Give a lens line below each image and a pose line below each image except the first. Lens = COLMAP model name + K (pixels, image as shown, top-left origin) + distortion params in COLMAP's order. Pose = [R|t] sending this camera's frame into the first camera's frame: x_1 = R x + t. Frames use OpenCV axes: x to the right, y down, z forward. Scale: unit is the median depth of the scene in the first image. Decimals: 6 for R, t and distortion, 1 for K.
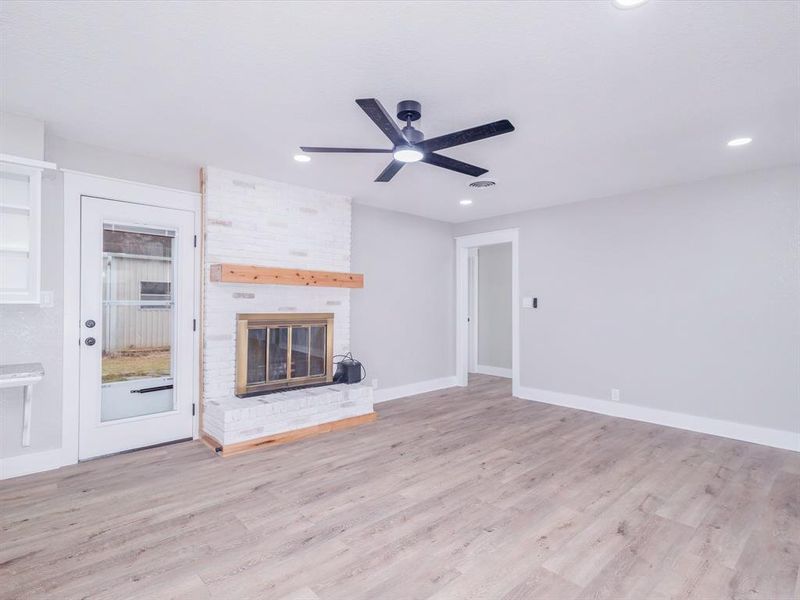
lens RADIAL K [[412.6, 0, 400.0], [0, 412.6, 300.0], [0, 0, 1]] dist [0.004960, 0.000818]
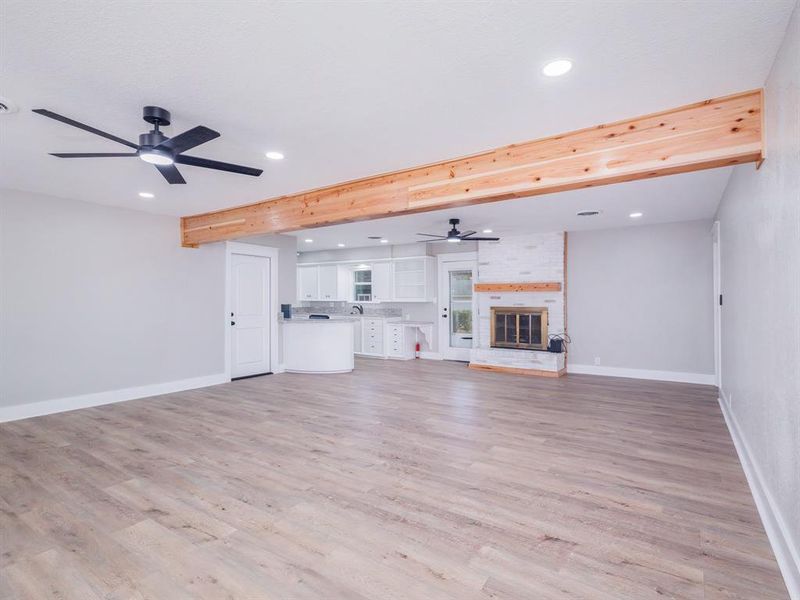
lens RADIAL K [[412.6, 0, 400.0], [0, 412.6, 300.0], [0, 0, 1]] dist [0.004960, 0.000818]
pose [[0.223463, -0.005642, -0.974696, 1.553588], [0.011133, 0.999933, -0.003236, 0.001955], [0.974649, -0.010128, 0.223511, 0.101557]]
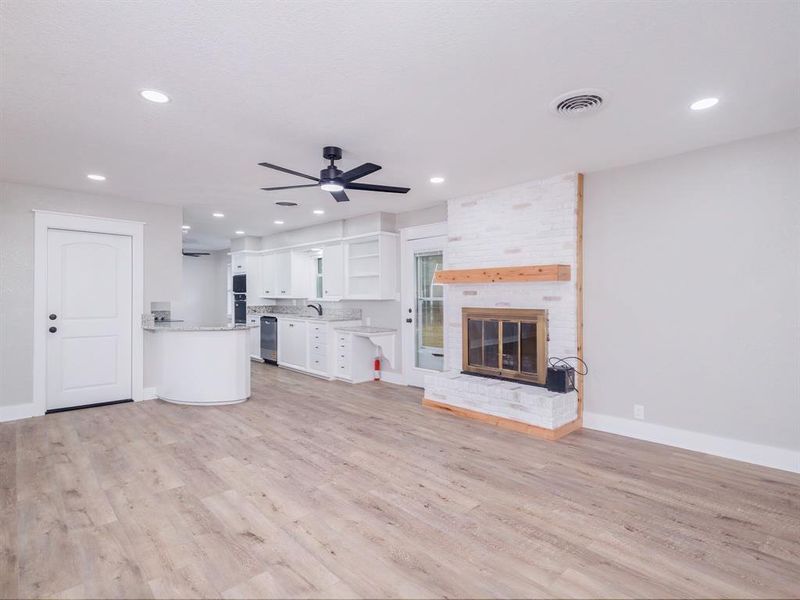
lens RADIAL K [[412.6, 0, 400.0], [0, 412.6, 300.0], [0, 0, 1]] dist [0.004960, 0.000818]
pose [[0.012209, 0.000360, -0.999925, 0.906794], [0.008828, 0.999961, 0.000468, 0.008454], [0.999886, -0.008833, 0.012206, 0.811699]]
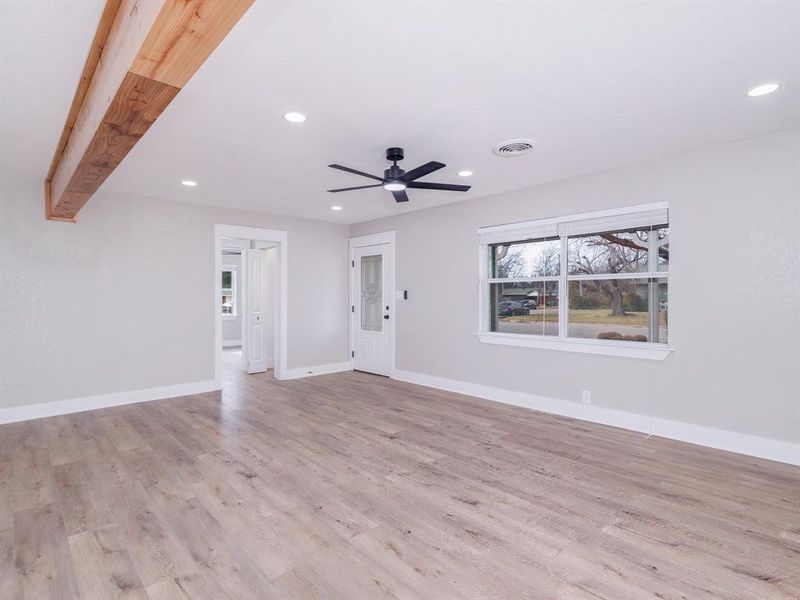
lens RADIAL K [[412.6, 0, 400.0], [0, 412.6, 300.0], [0, 0, 1]] dist [0.004960, 0.000818]
pose [[-0.010859, -0.006180, 0.999922, -0.144407], [-0.008447, 0.999946, 0.006089, 0.001494], [-0.999905, -0.008380, -0.010911, -0.143752]]
